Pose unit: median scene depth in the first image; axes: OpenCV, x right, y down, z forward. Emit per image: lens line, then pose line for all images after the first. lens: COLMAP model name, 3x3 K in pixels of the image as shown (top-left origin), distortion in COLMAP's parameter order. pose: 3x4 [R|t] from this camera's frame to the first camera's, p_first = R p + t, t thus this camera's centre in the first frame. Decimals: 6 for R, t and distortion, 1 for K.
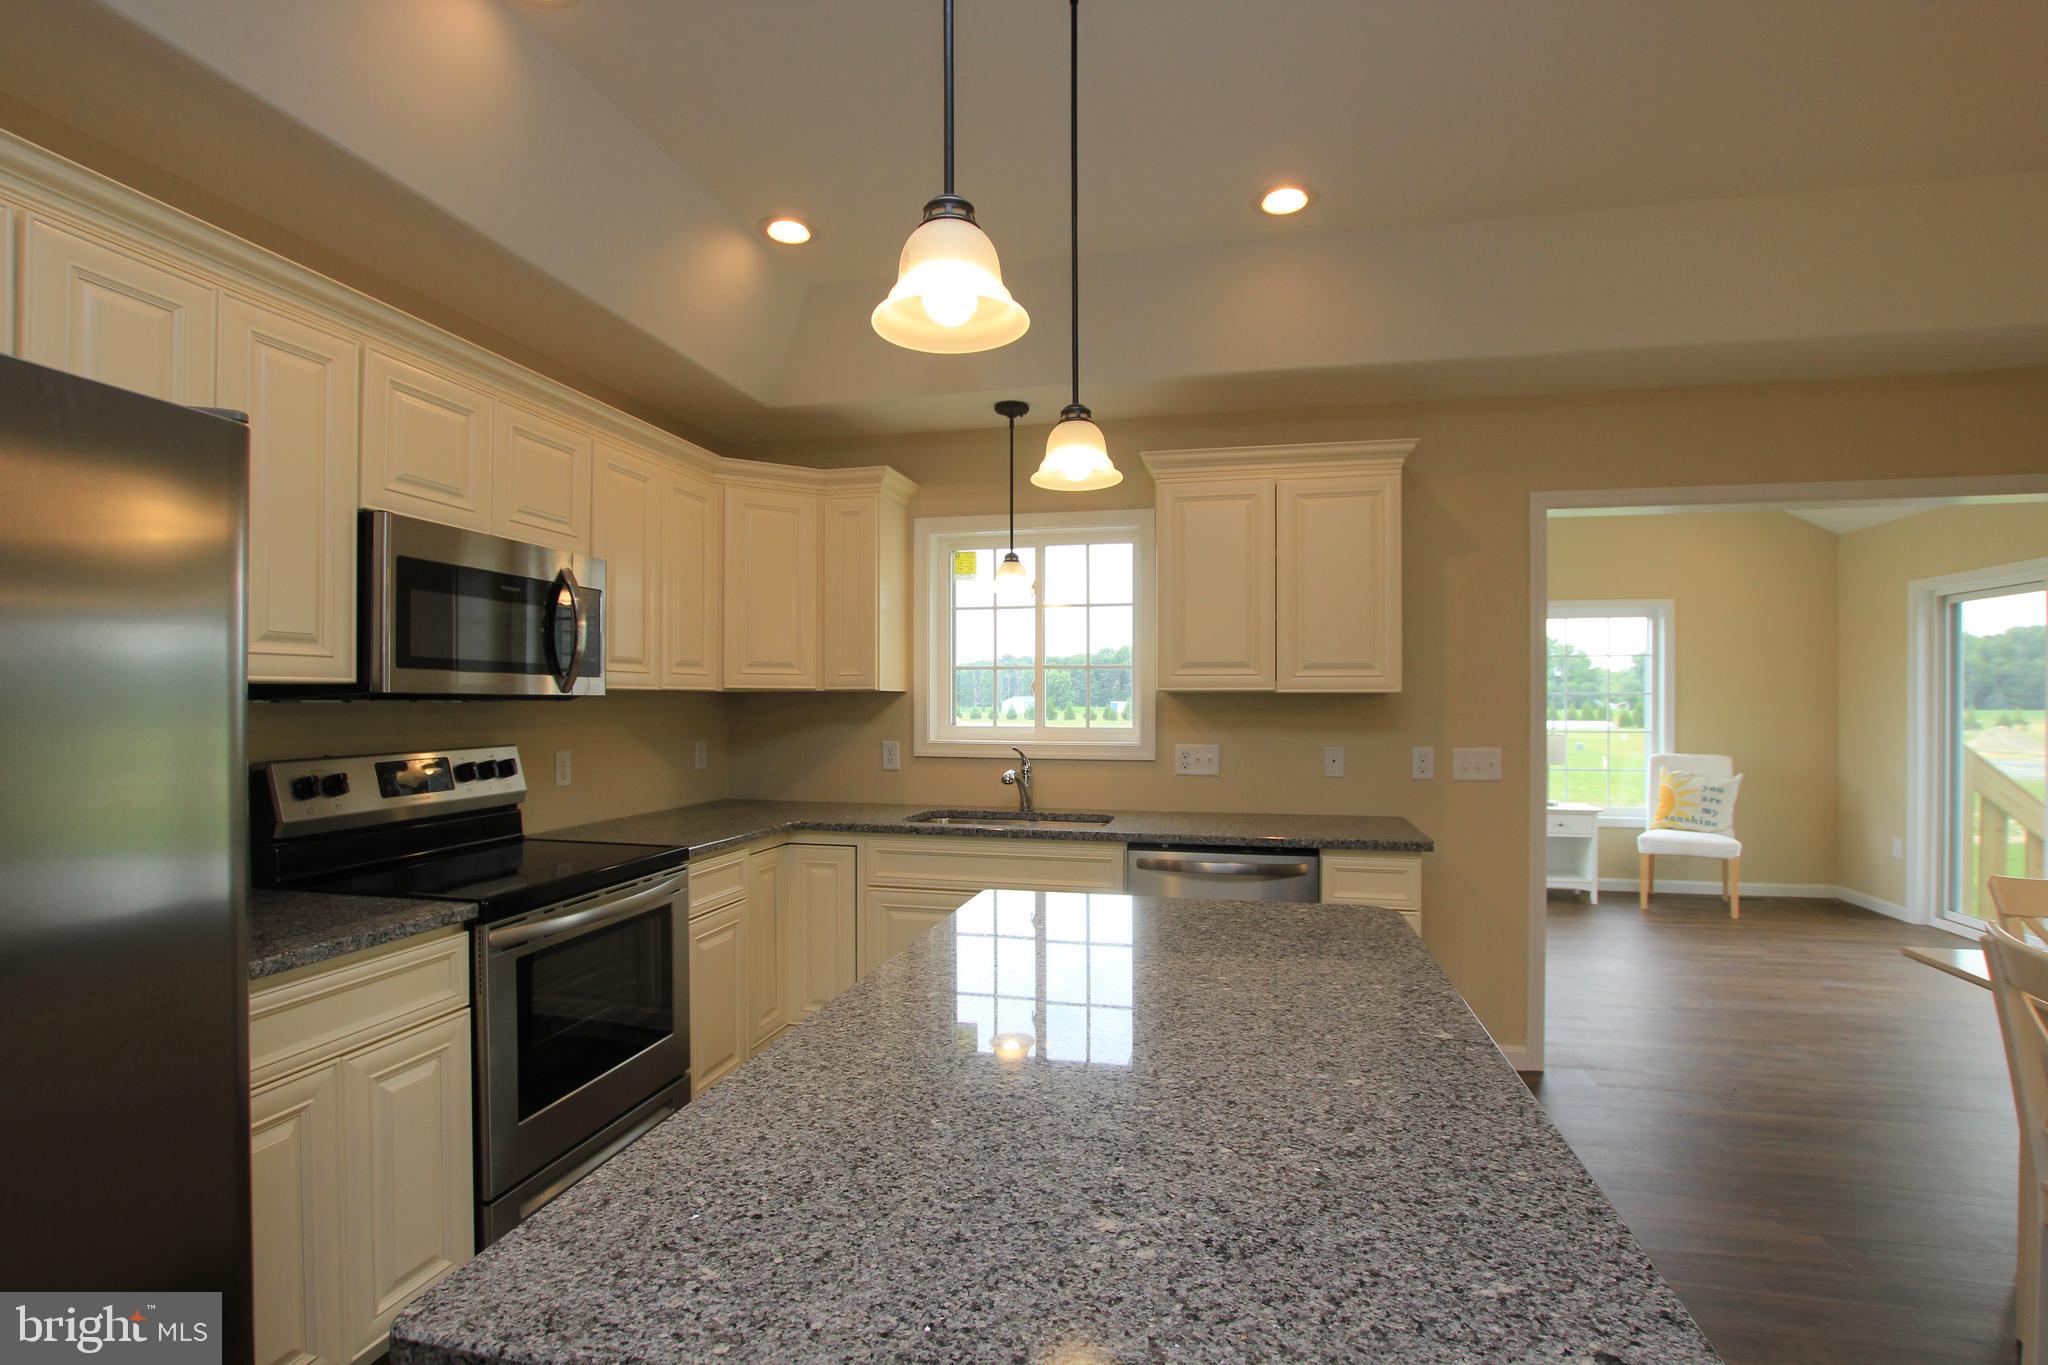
lens RADIAL K [[951.9, 0, 1036.2], [0, 951.9, 701.0], [0, 0, 1]] dist [-0.031027, 0.003502]
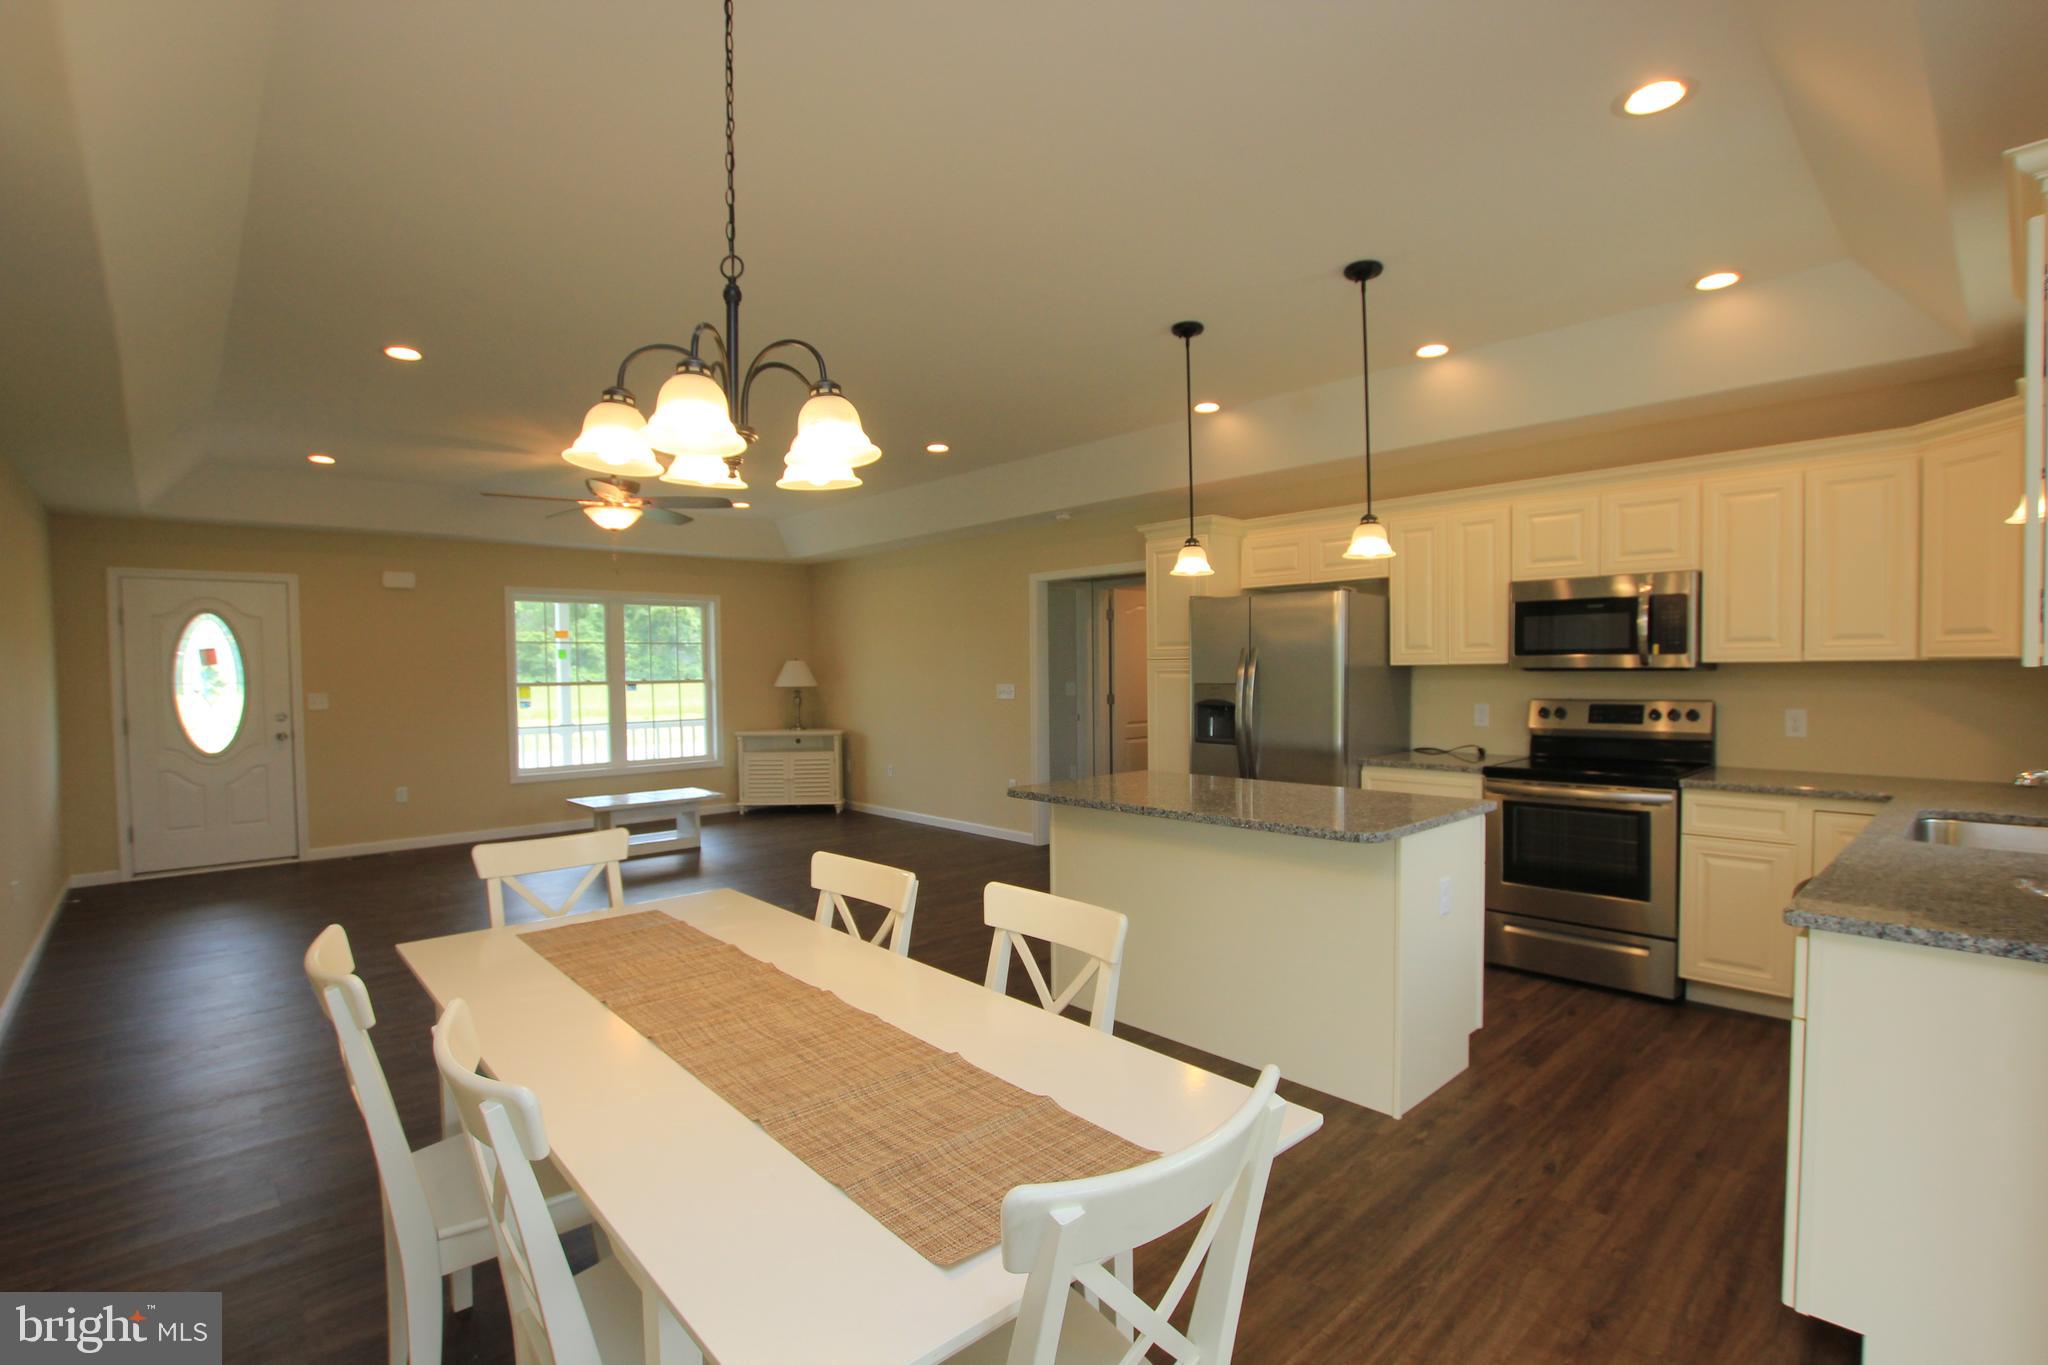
lens RADIAL K [[951.9, 0, 1028.2], [0, 951.9, 695.4], [0, 0, 1]] dist [-0.031027, 0.003502]
pose [[-0.566593, 0.031272, -0.823404, 0.976382], [0.012344, 0.999490, 0.029466, -0.013183], [0.823905, 0.006531, -0.566690, 0.759715]]
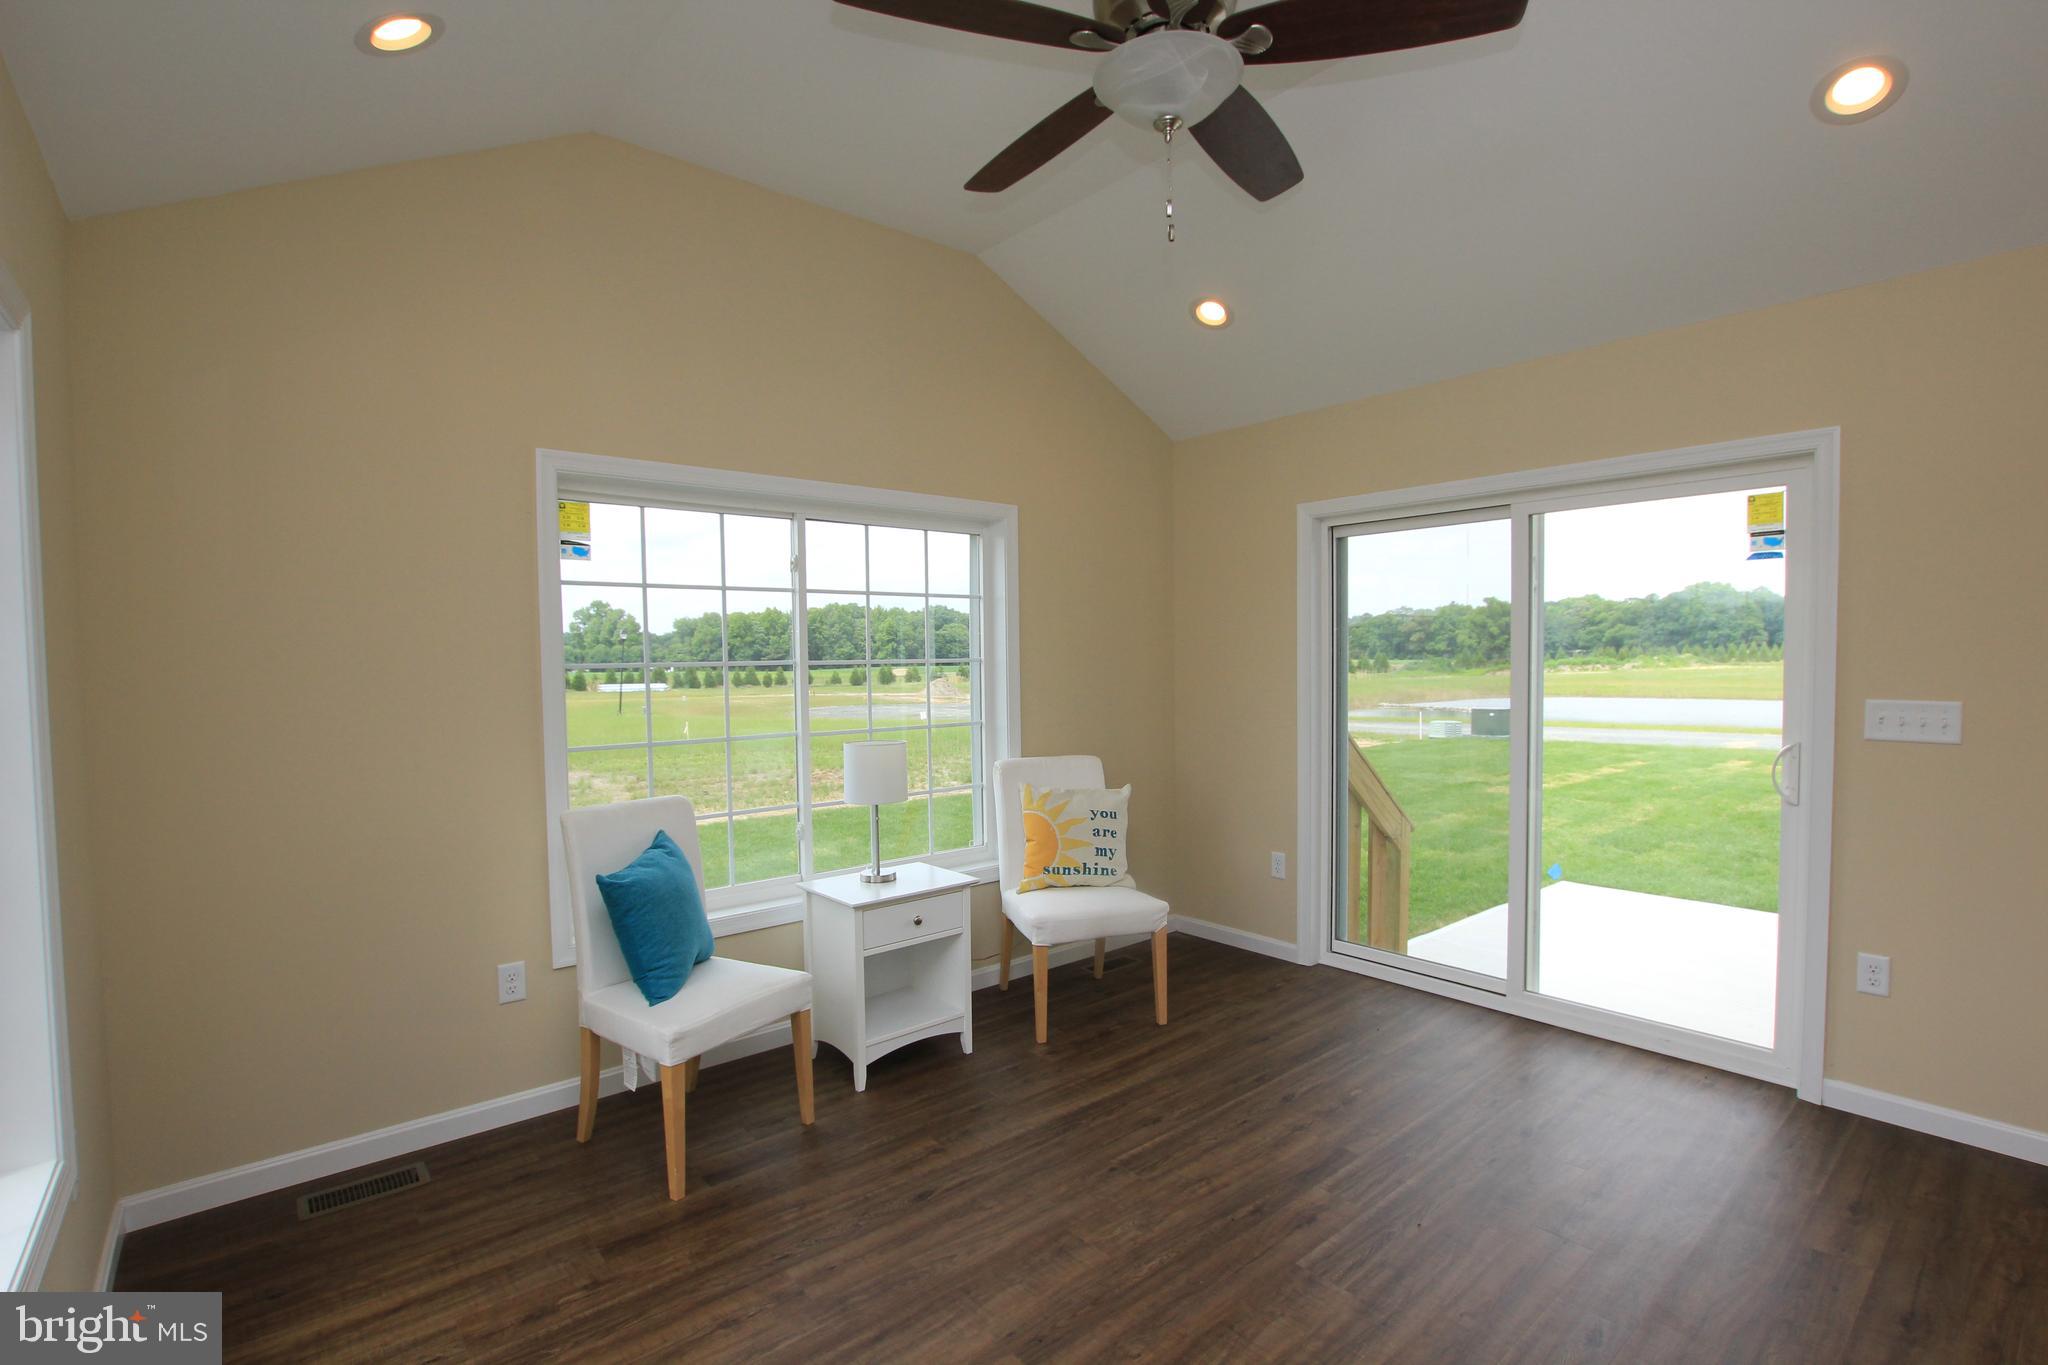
lens RADIAL K [[951.9, 0, 1023.0], [0, 951.9, 702.0], [0, 0, 1]] dist [-0.031027, 0.003502]
pose [[0.613062, -0.048443, 0.788548, 0.340467], [0.018616, 0.998727, 0.046883, -0.017492], [-0.789816, -0.014063, 0.613183, 1.126345]]
